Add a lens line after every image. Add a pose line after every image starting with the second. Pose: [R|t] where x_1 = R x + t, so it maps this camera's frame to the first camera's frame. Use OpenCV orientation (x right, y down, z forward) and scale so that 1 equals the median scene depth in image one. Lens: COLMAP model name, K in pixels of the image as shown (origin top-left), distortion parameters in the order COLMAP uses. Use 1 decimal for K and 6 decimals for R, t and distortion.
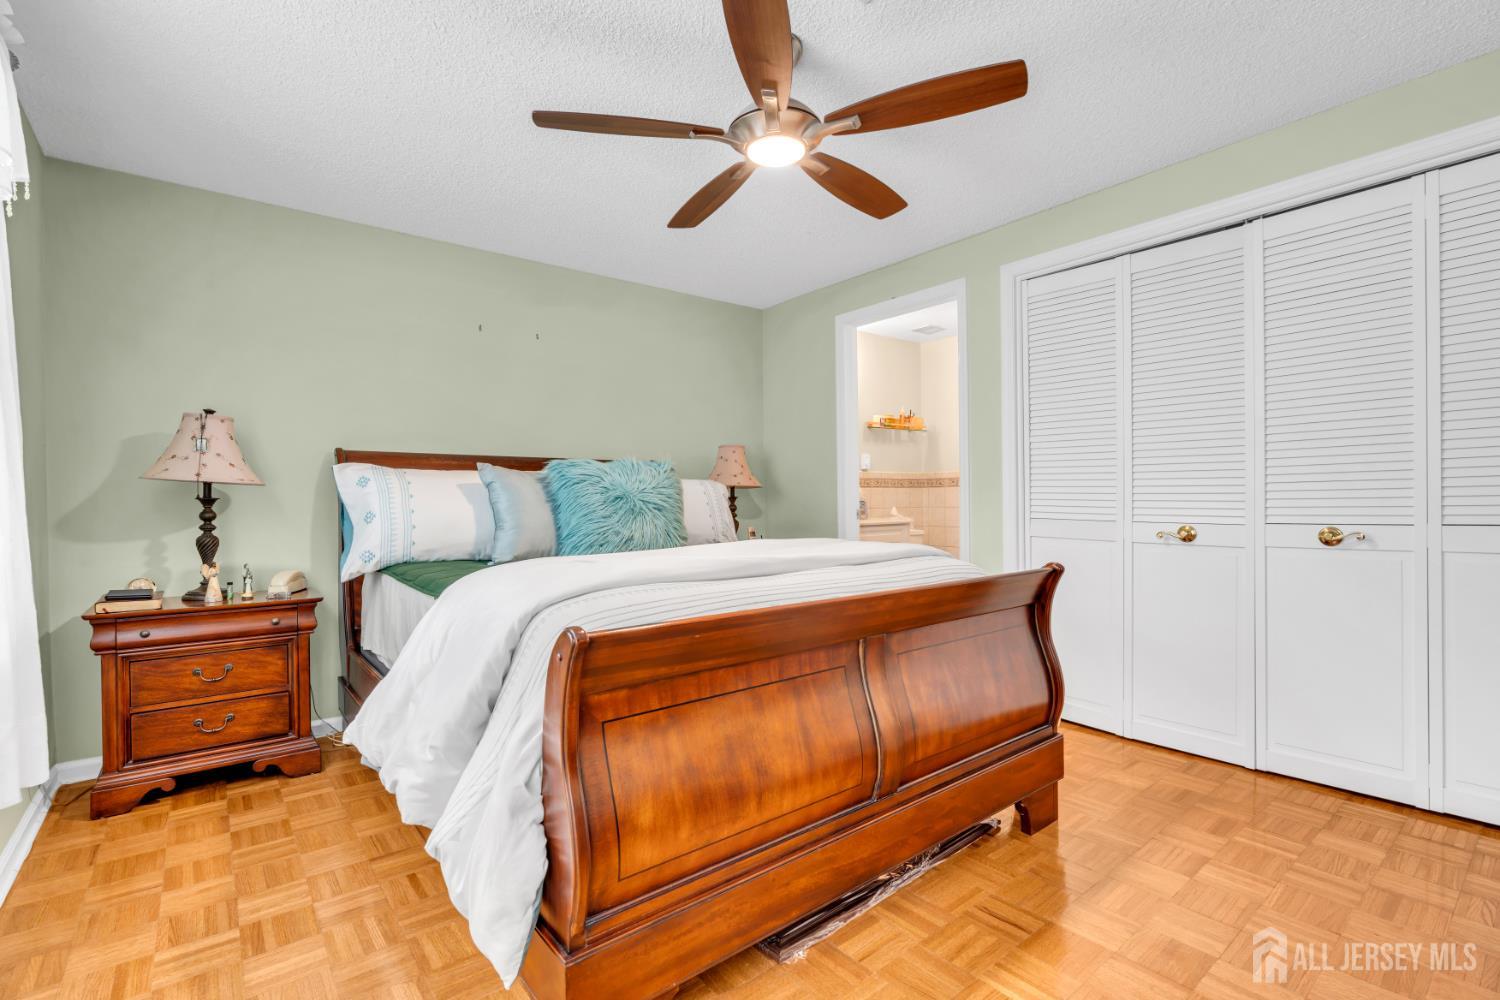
lens RADIAL K [[687.3, 0, 751.2], [0, 687.3, 503.6], [0, 0, 1]] dist [0.002930, -0.000025]
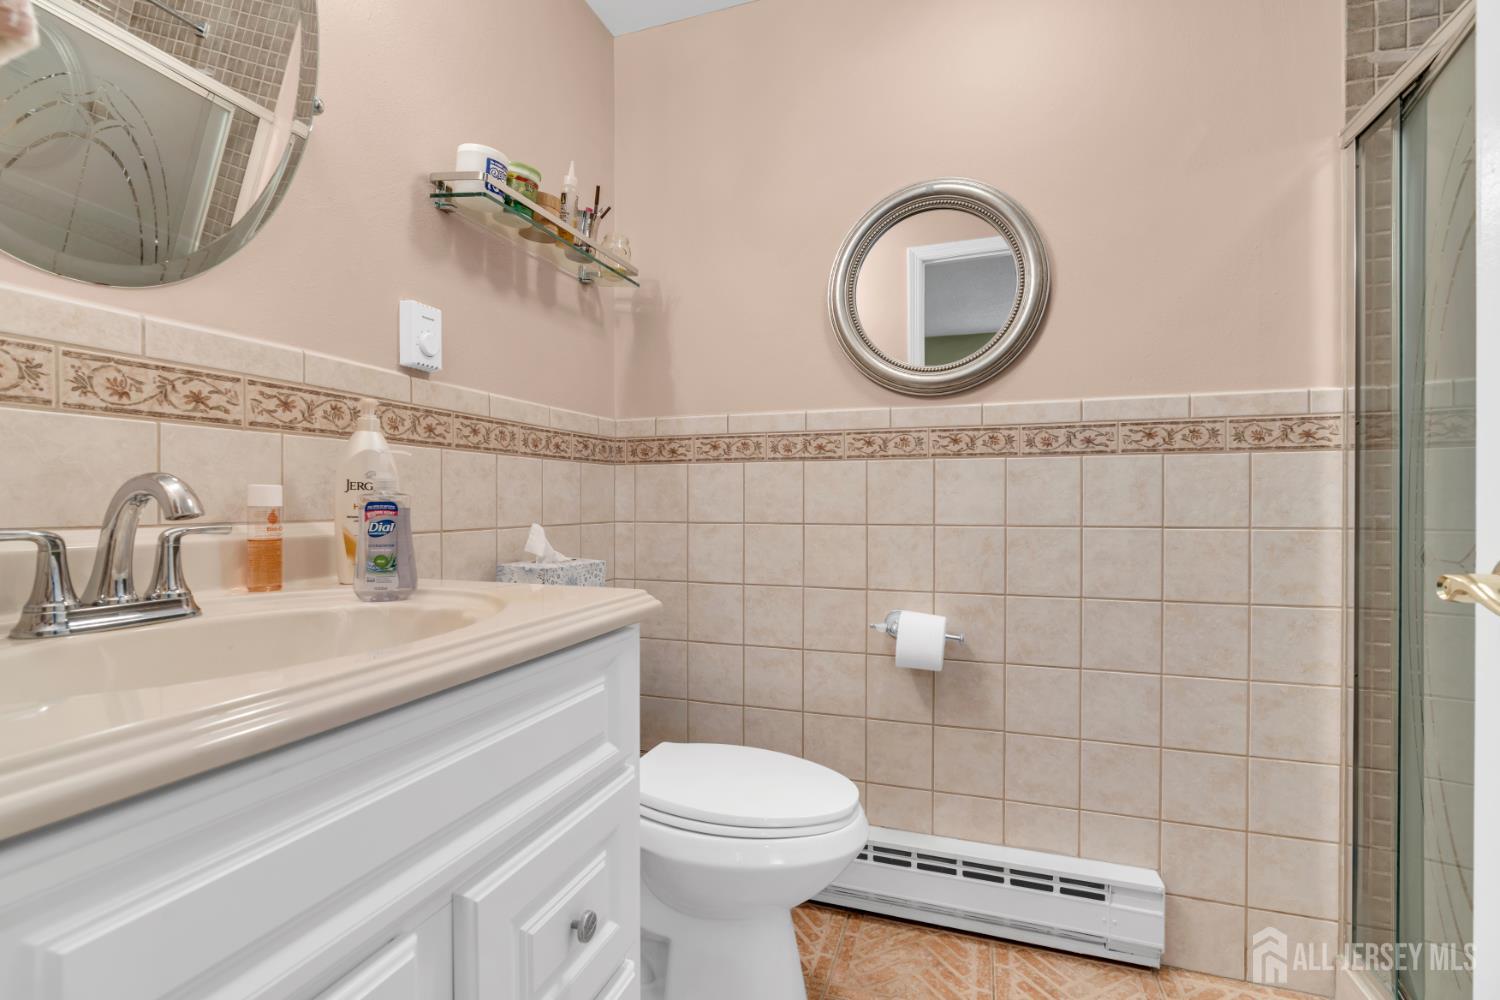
lens RADIAL K [[687.3, 0, 751.5], [0, 687.3, 506.8], [0, 0, 1]] dist [0.002930, -0.000025]
pose [[0.842441, 0.008672, 0.538720, 0.129673], [-0.007417, 0.999962, -0.004498, -0.001754], [-0.538738, -0.000206, 0.842473, 0.707683]]
